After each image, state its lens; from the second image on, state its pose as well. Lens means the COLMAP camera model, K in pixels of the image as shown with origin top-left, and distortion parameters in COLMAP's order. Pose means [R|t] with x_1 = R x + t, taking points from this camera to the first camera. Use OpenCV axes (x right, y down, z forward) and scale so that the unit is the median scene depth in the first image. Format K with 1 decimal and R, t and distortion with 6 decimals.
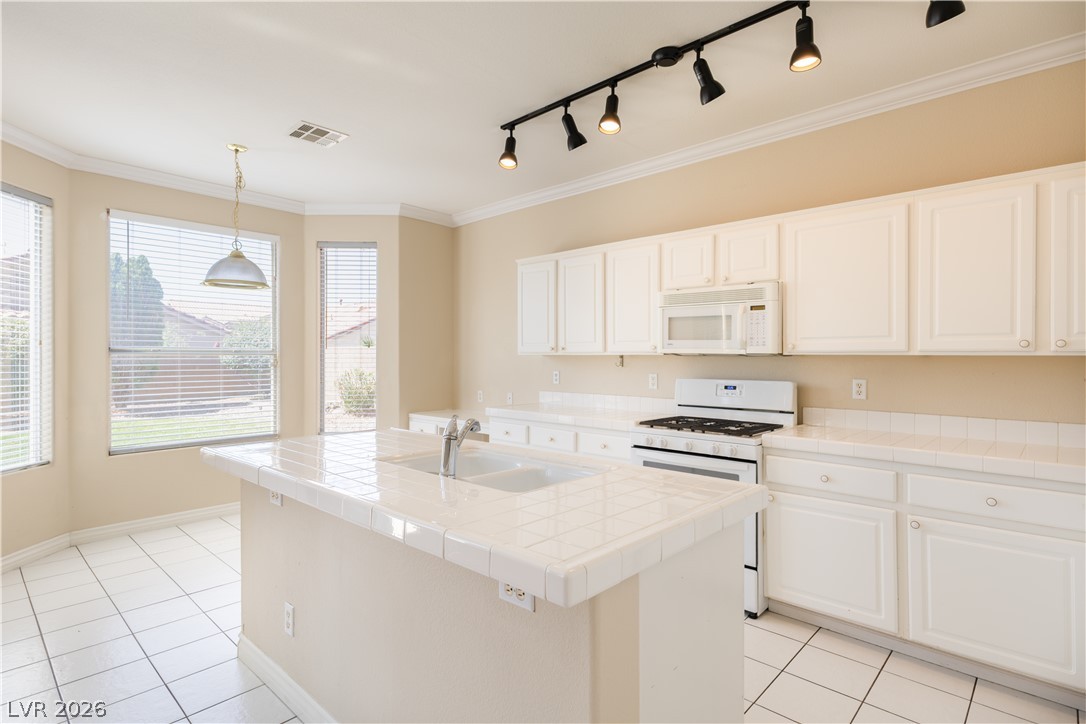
lens RADIAL K [[538.0, 0, 545.4], [0, 538.0, 356.7], [0, 0, 1]] dist [-0.001282, -0.000571]
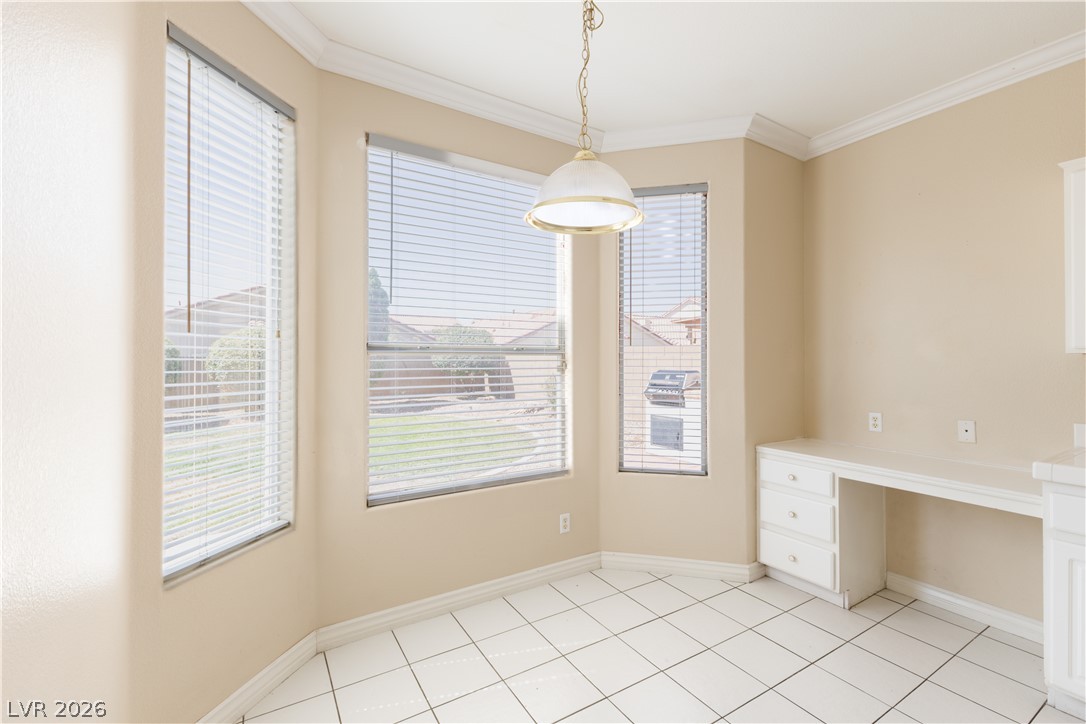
lens RADIAL K [[475.7, 0, 543.8], [0, 475.7, 357.0], [0, 0, 1]] dist [0.010026, 0.000926]
pose [[0.961095, -0.001394, -0.276214, -0.438875], [-0.000051, 0.999986, -0.005227, 0.002968], [0.276218, 0.005038, 0.961082, 0.493843]]
